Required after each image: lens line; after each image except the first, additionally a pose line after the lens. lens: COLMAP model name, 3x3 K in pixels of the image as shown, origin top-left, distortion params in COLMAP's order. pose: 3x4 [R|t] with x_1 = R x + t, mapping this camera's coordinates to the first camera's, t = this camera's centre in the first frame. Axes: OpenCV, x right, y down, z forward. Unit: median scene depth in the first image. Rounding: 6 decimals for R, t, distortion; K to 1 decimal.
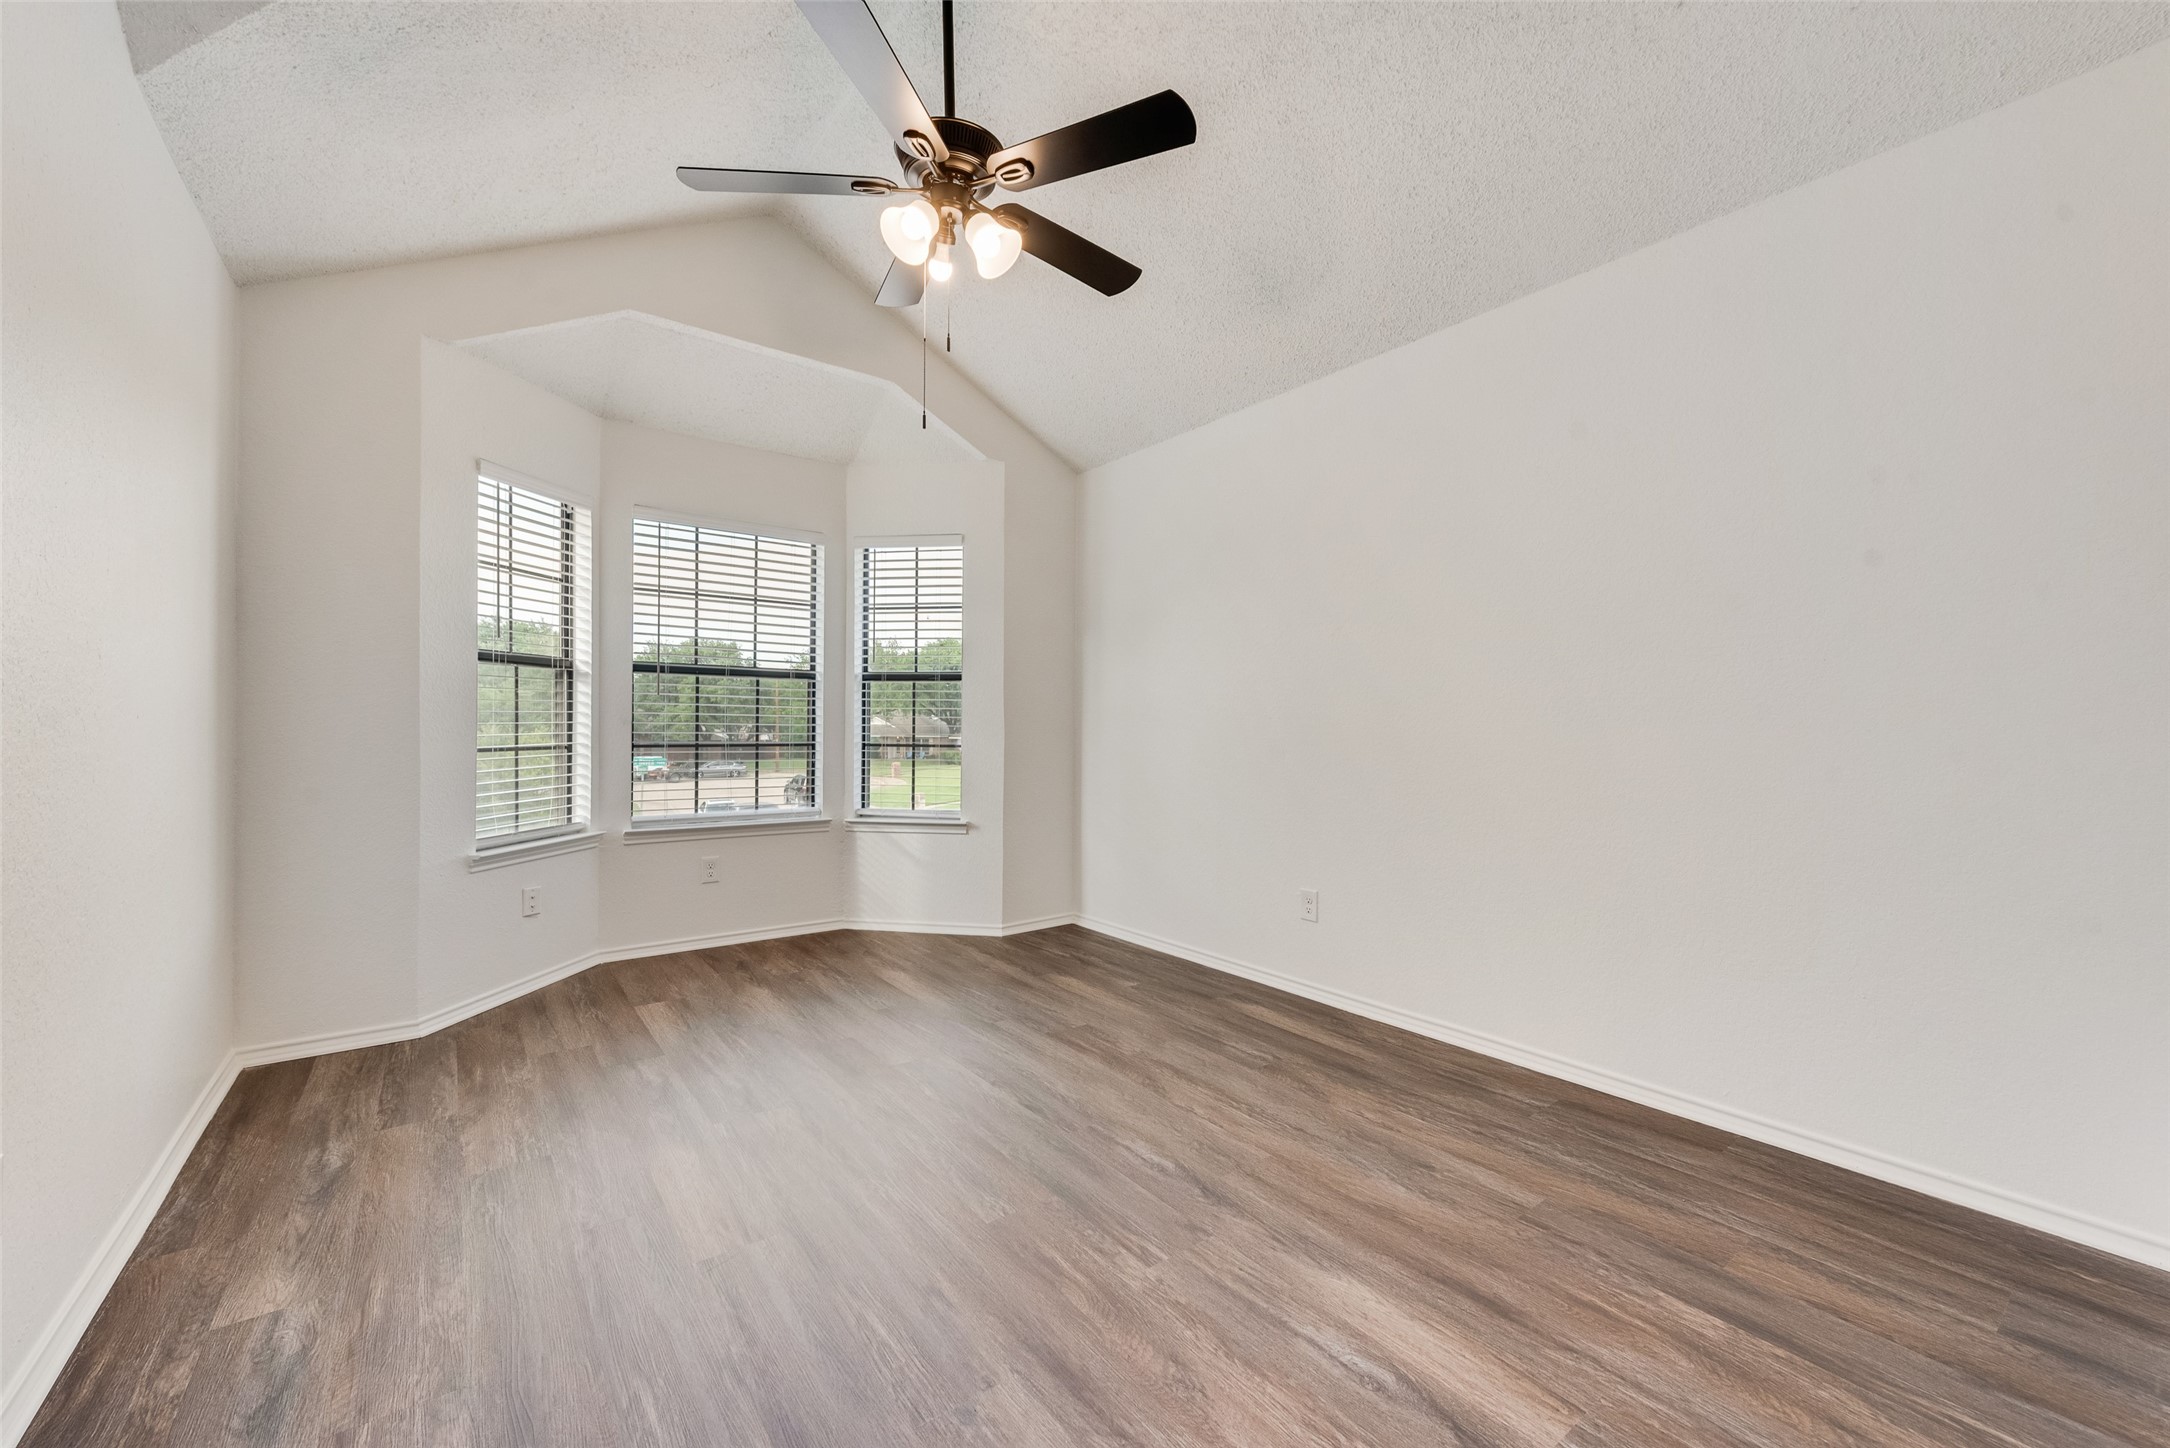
lens RADIAL K [[833.8, 0, 1101.7], [0, 833.8, 715.9], [0, 0, 1]] dist [0.002036, 0.000035]
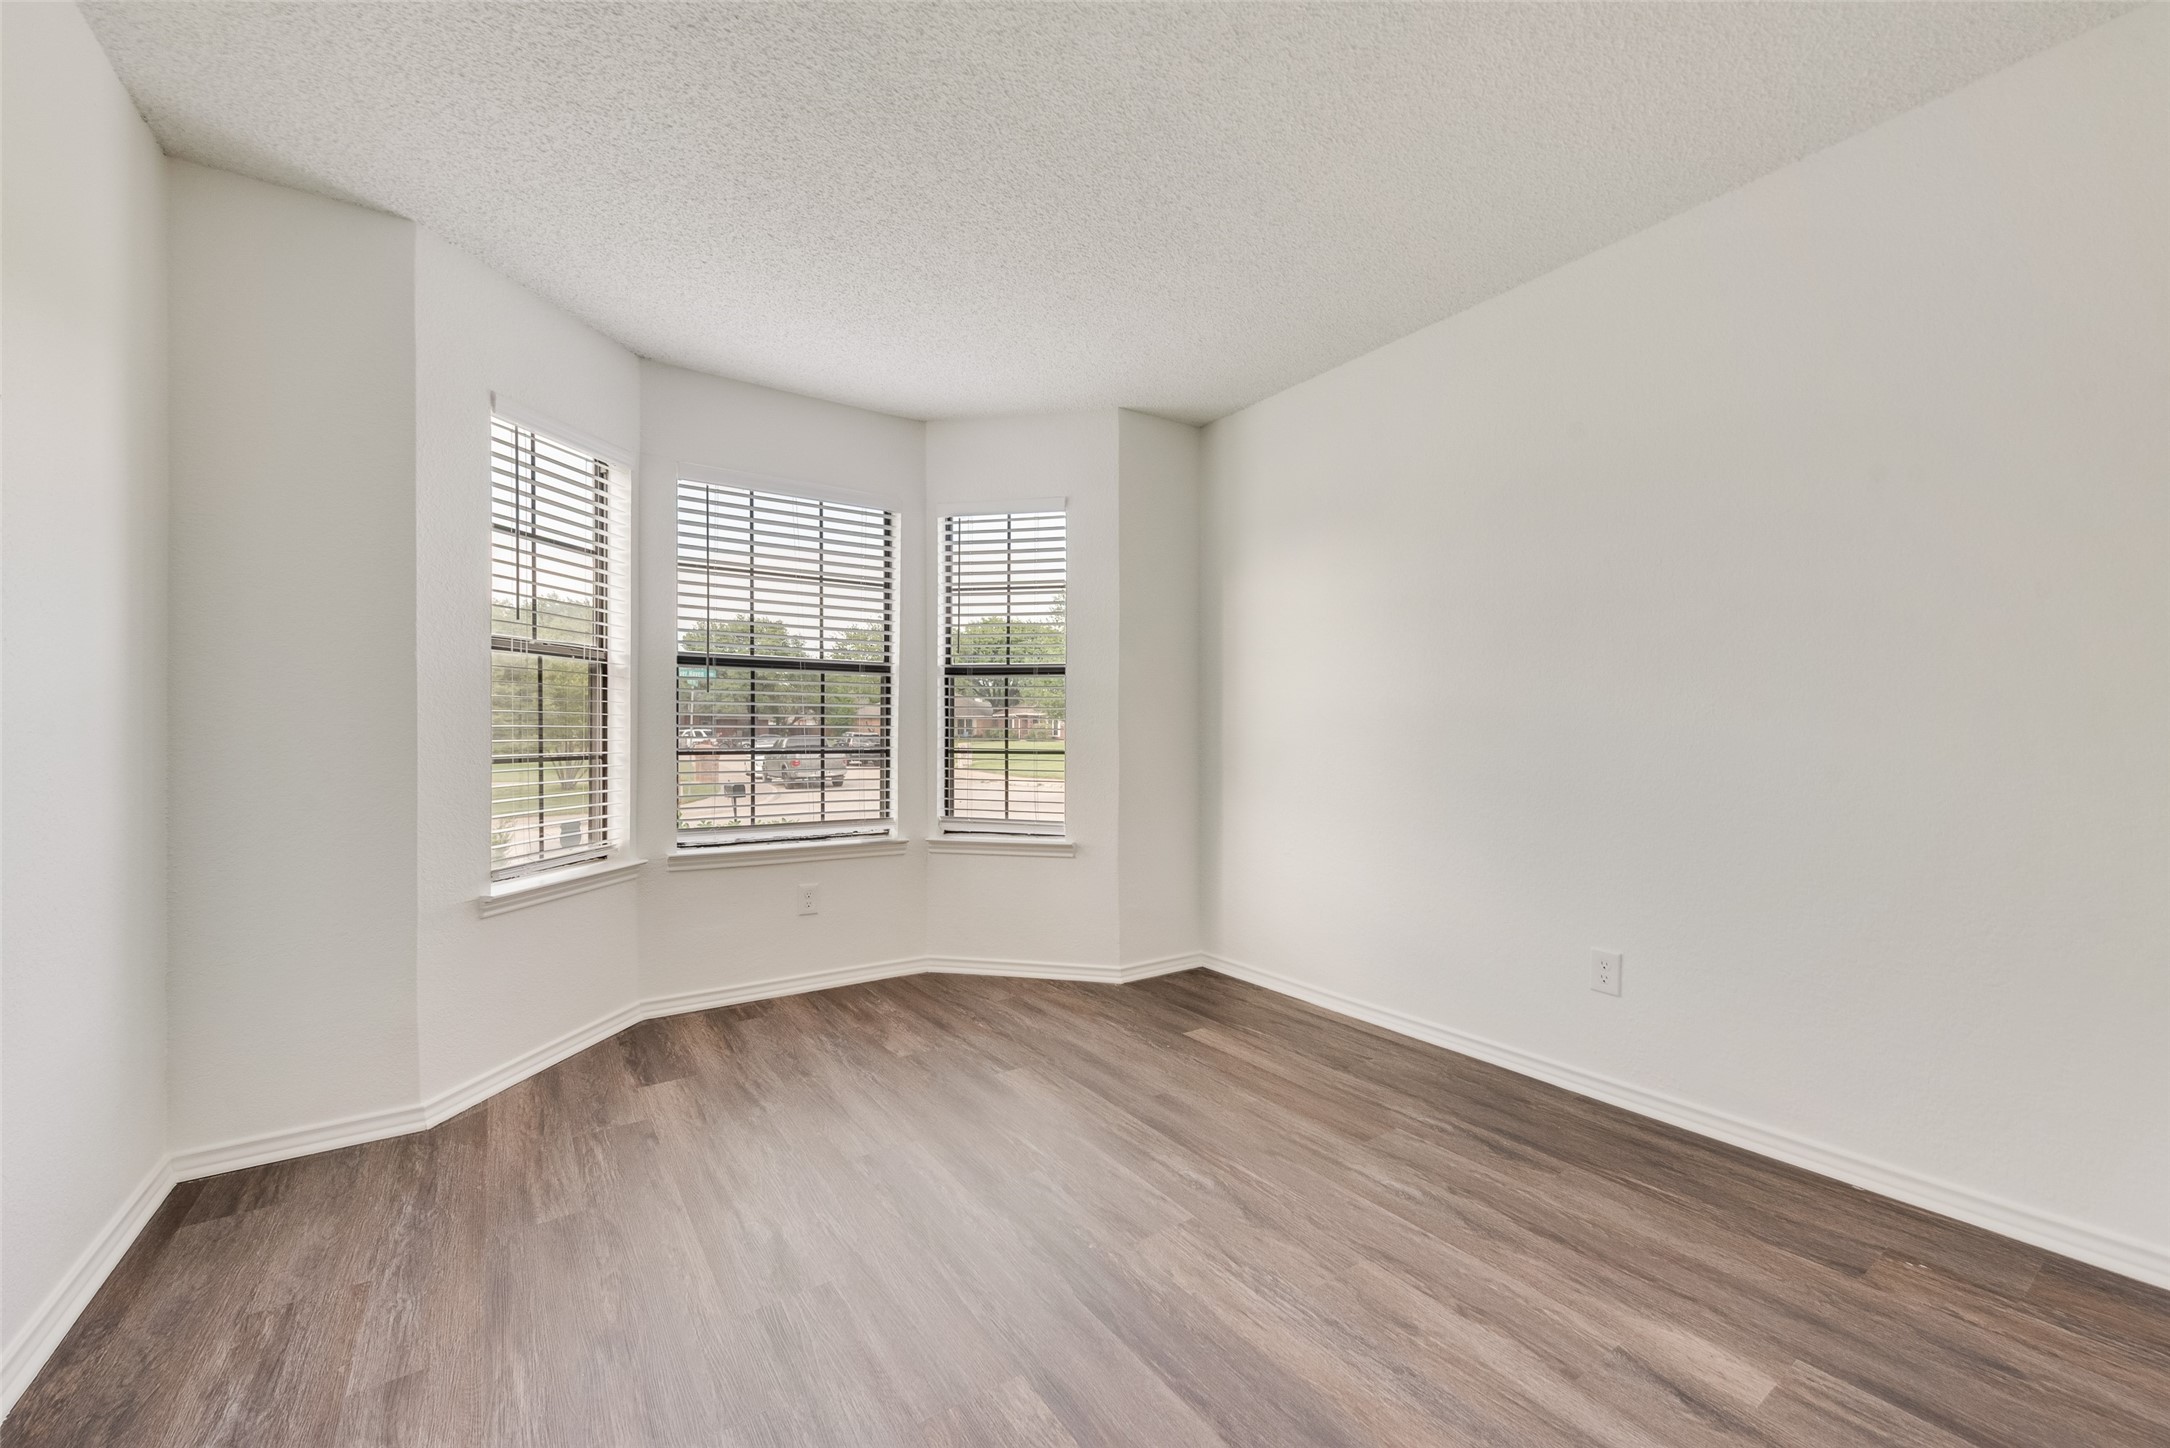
lens RADIAL K [[833.8, 0, 1100.9], [0, 833.8, 736.1], [0, 0, 1]] dist [0.002036, 0.000035]
pose [[0.999522, 0.001230, -0.030880, -0.110709], [-0.000823, 0.999912, 0.013210, 0.009253], [0.030893, -0.013178, 0.999436, 0.172986]]
